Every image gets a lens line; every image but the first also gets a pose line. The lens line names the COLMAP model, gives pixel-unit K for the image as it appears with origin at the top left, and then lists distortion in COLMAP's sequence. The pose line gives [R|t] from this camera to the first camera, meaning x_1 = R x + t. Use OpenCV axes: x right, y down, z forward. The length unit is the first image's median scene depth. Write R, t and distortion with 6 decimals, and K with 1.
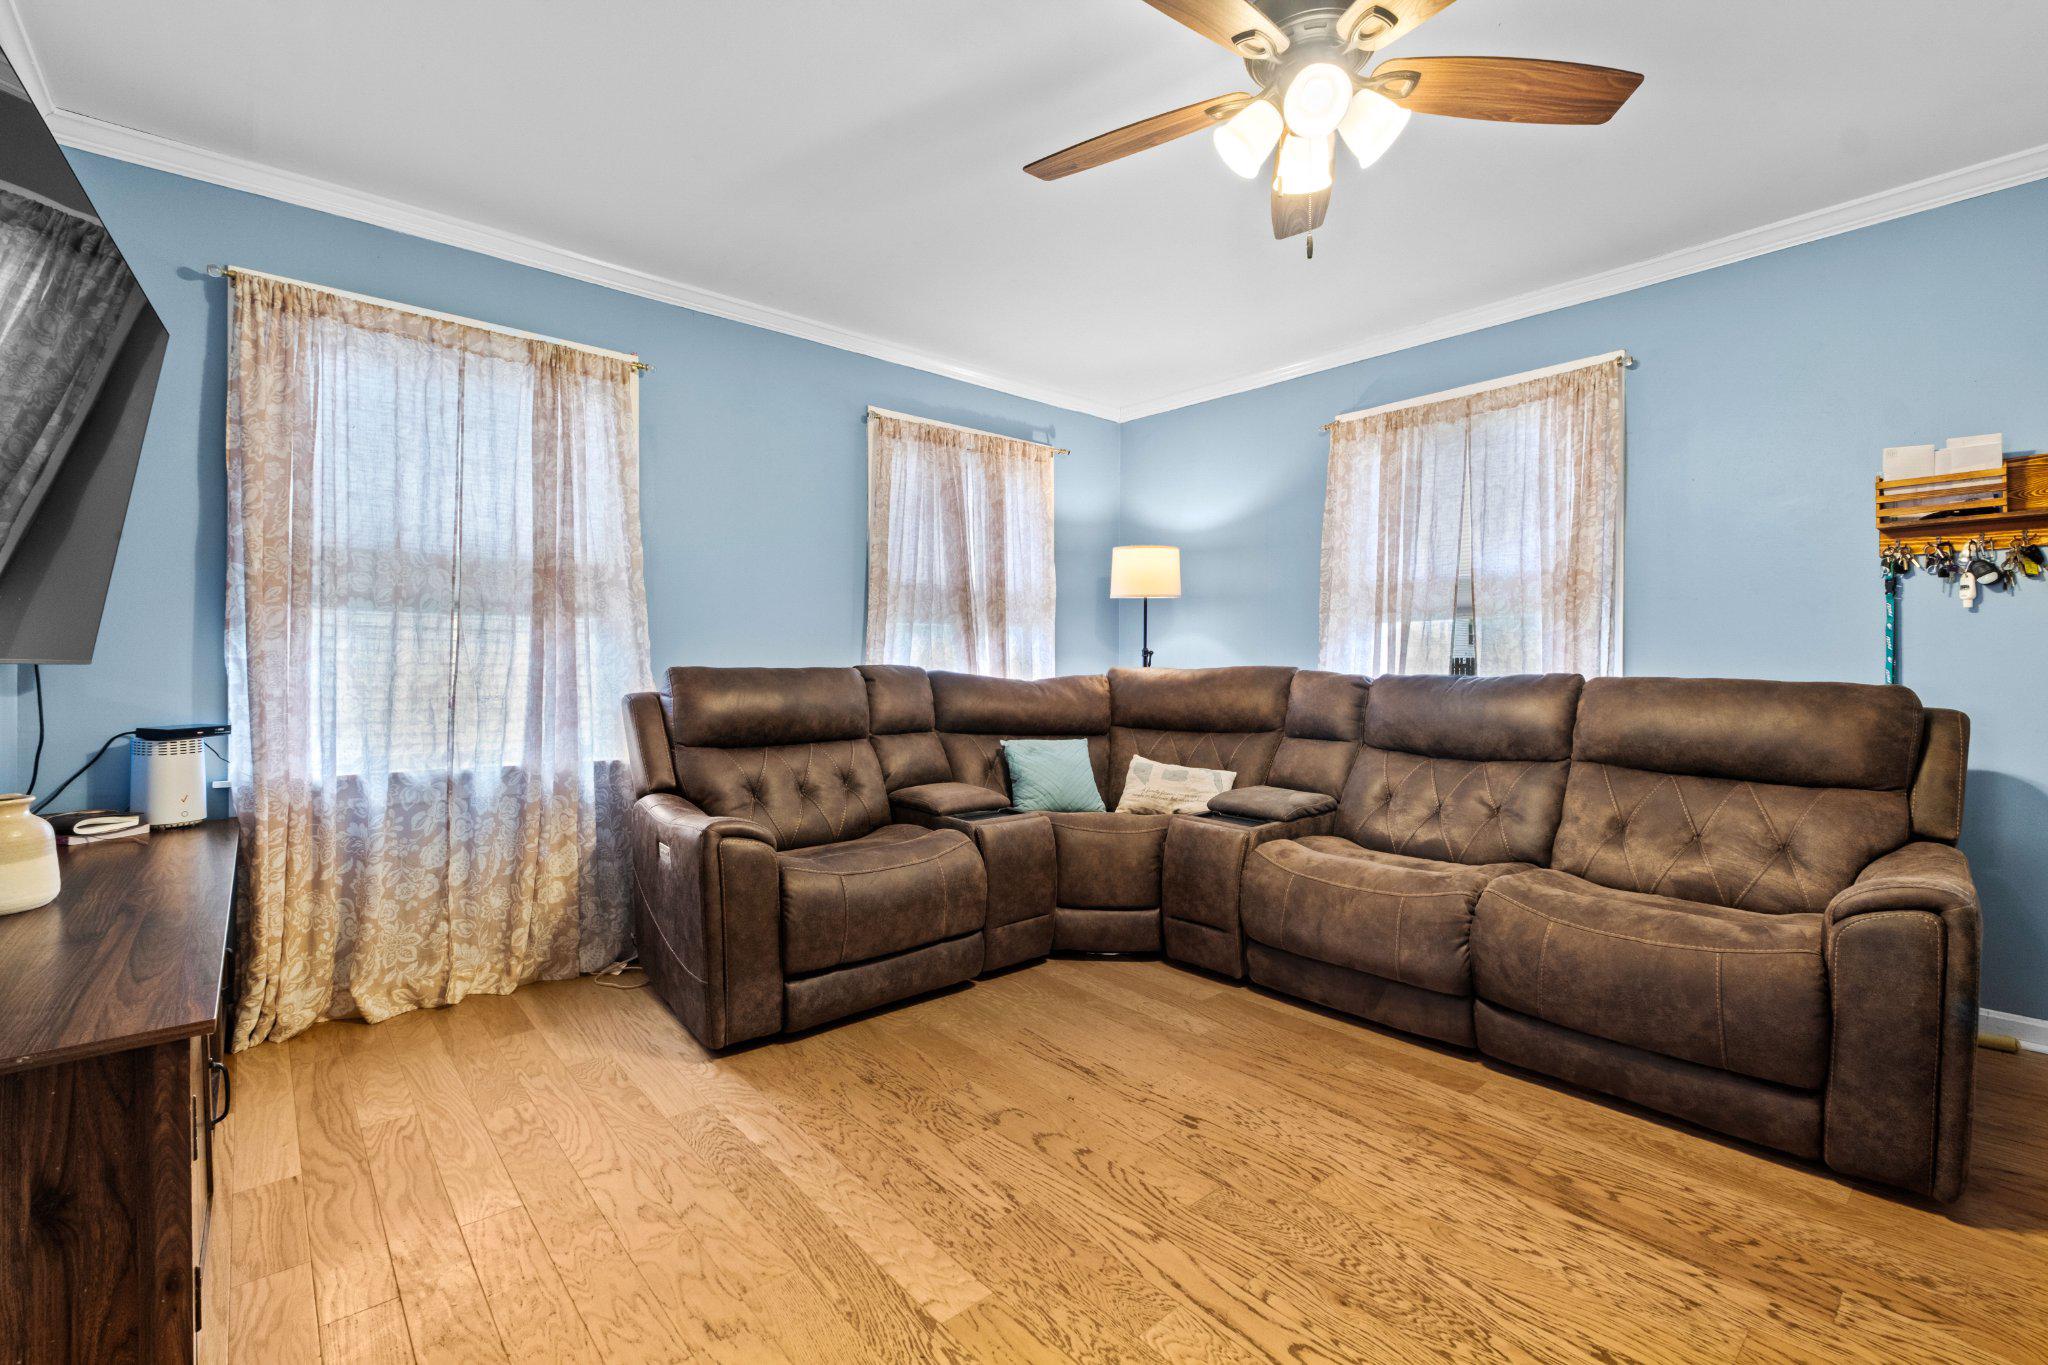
lens RADIAL K [[890.0, 0, 1027.8], [0, 890.0, 673.6], [0, 0, 1]] dist [0.013828, -0.009890]
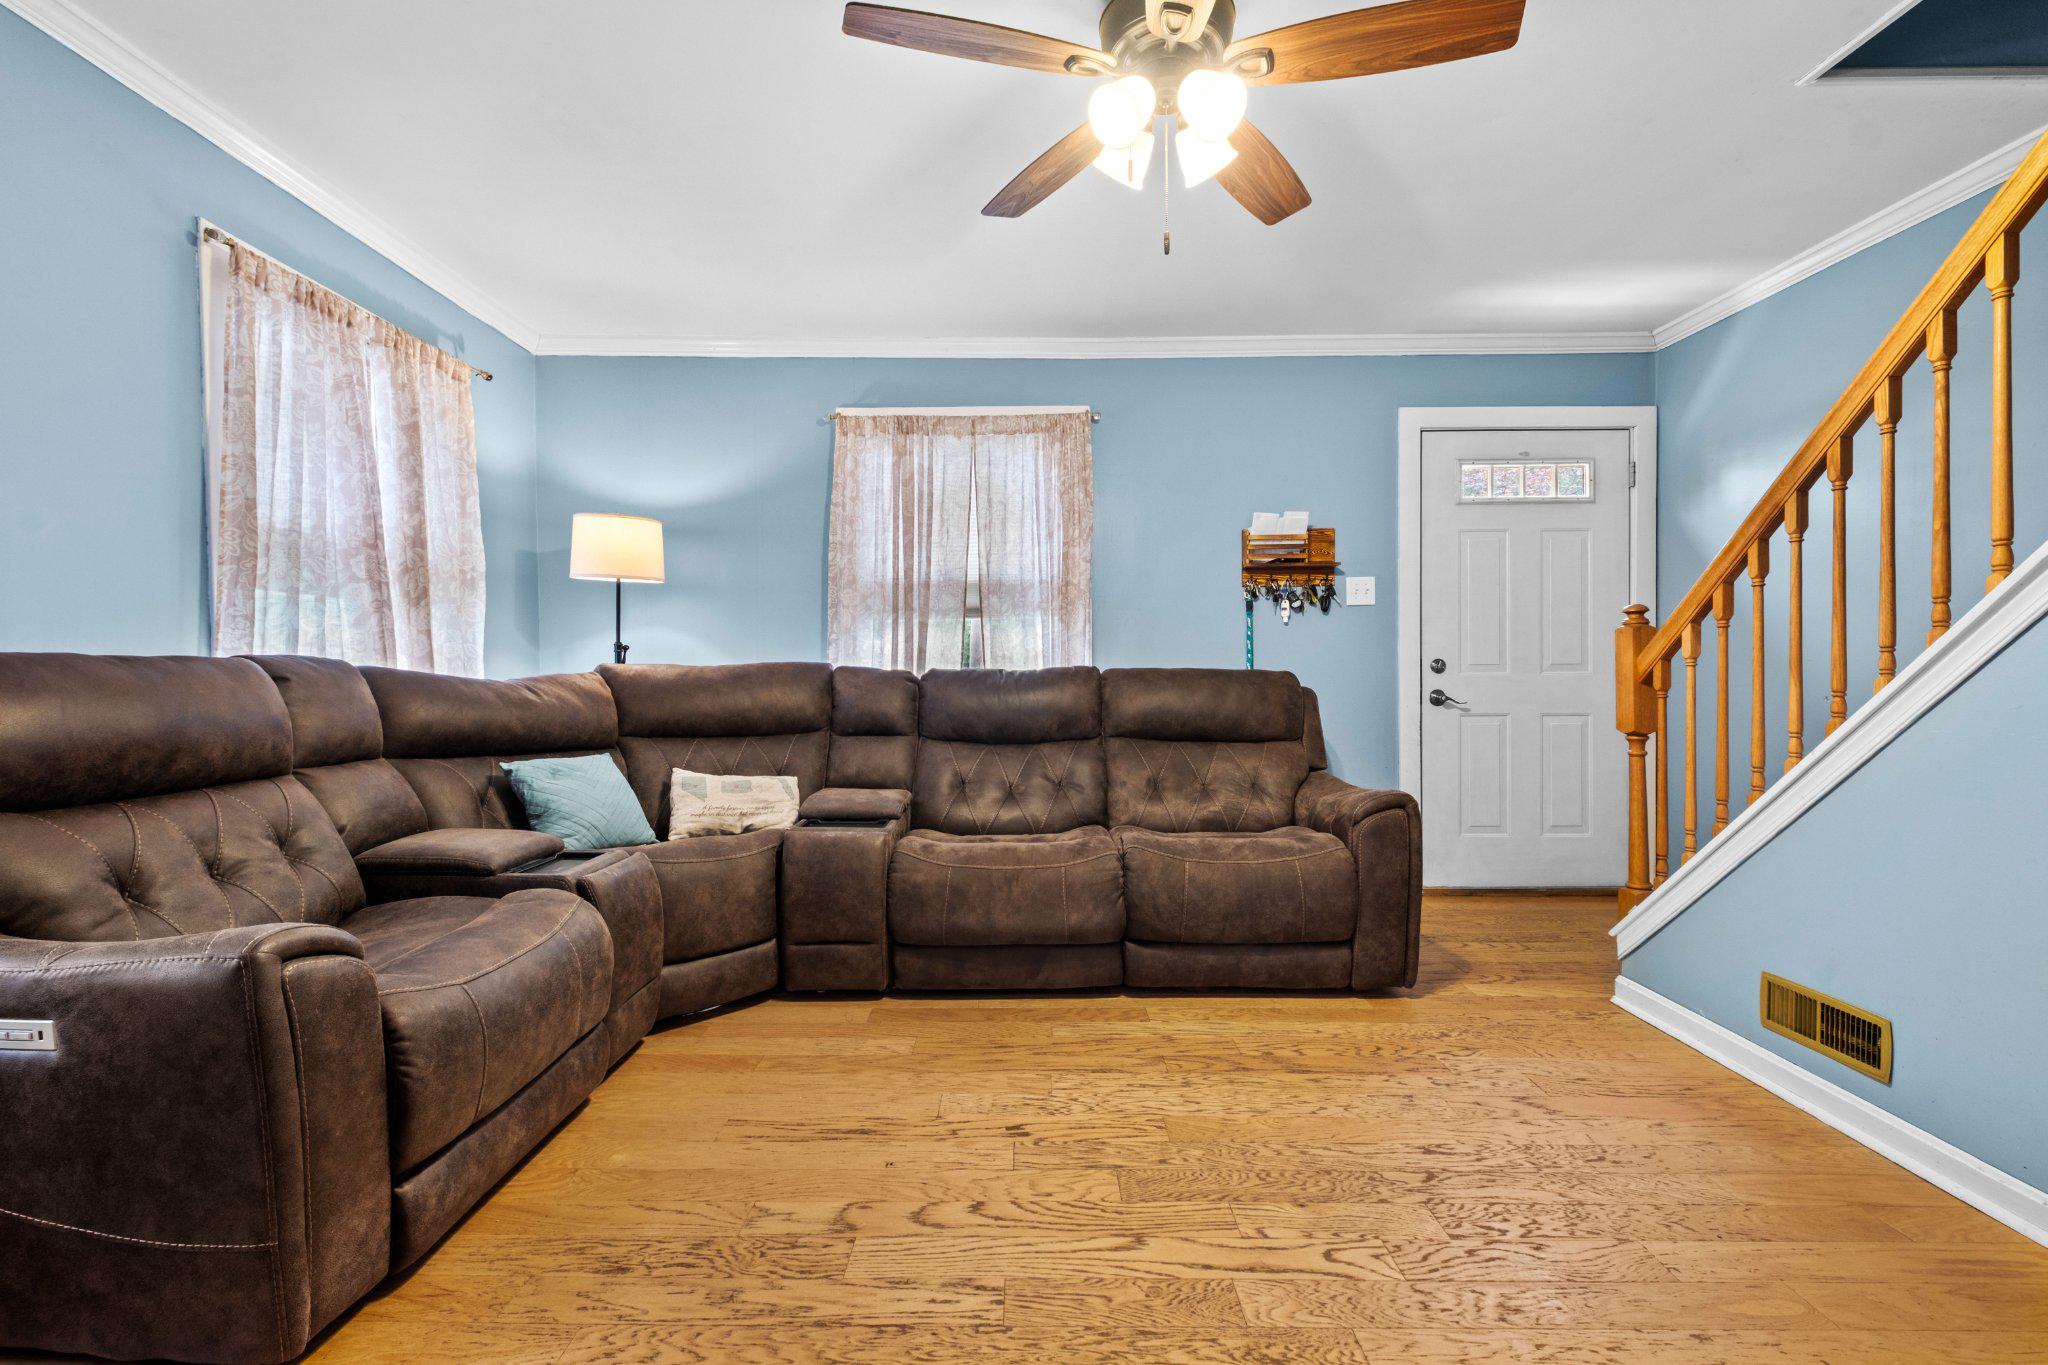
lens RADIAL K [[899.6, 0, 1019.0], [0, 899.6, 701.6], [0, 0, 1]] dist [0.003273, -0.004408]
pose [[0.663373, -0.025680, 0.747849, -0.385827], [0.013737, 0.999660, 0.022142, 0.020775], [-0.748163, -0.004416, 0.663500, 0.277759]]
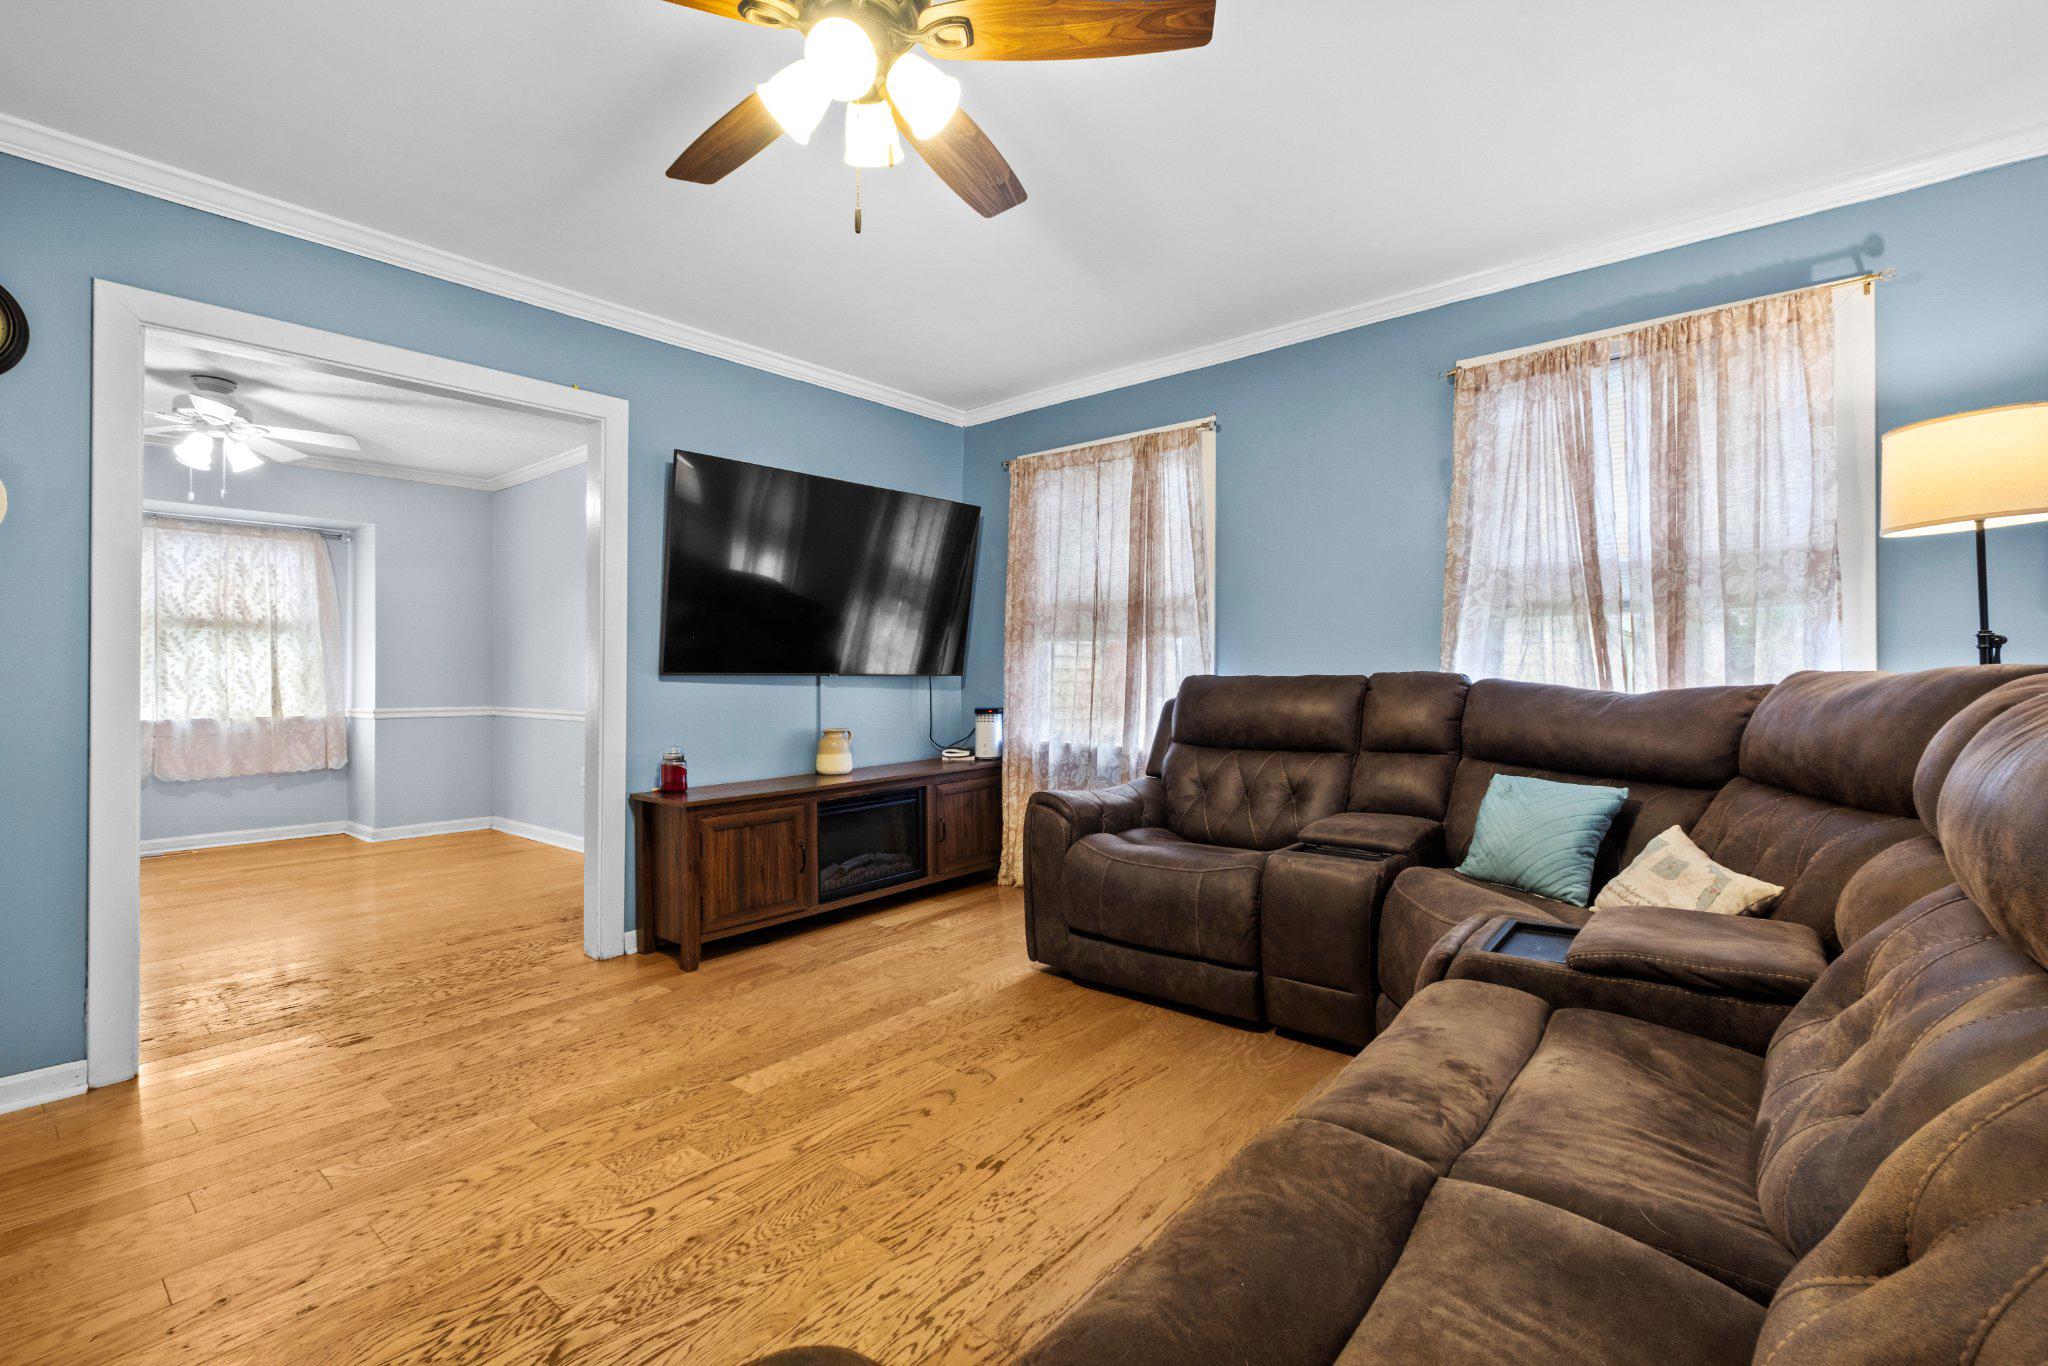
lens RADIAL K [[880.7, 0, 1022.8], [0, 880.7, 684.0], [0, 0, 1]] dist [-0.001270, -0.000372]
pose [[0.162037, 0.002833, -0.986781, 0.809735], [-0.005692, 0.999982, 0.001937, 0.003353], [0.986768, 0.005302, 0.162050, 0.661045]]
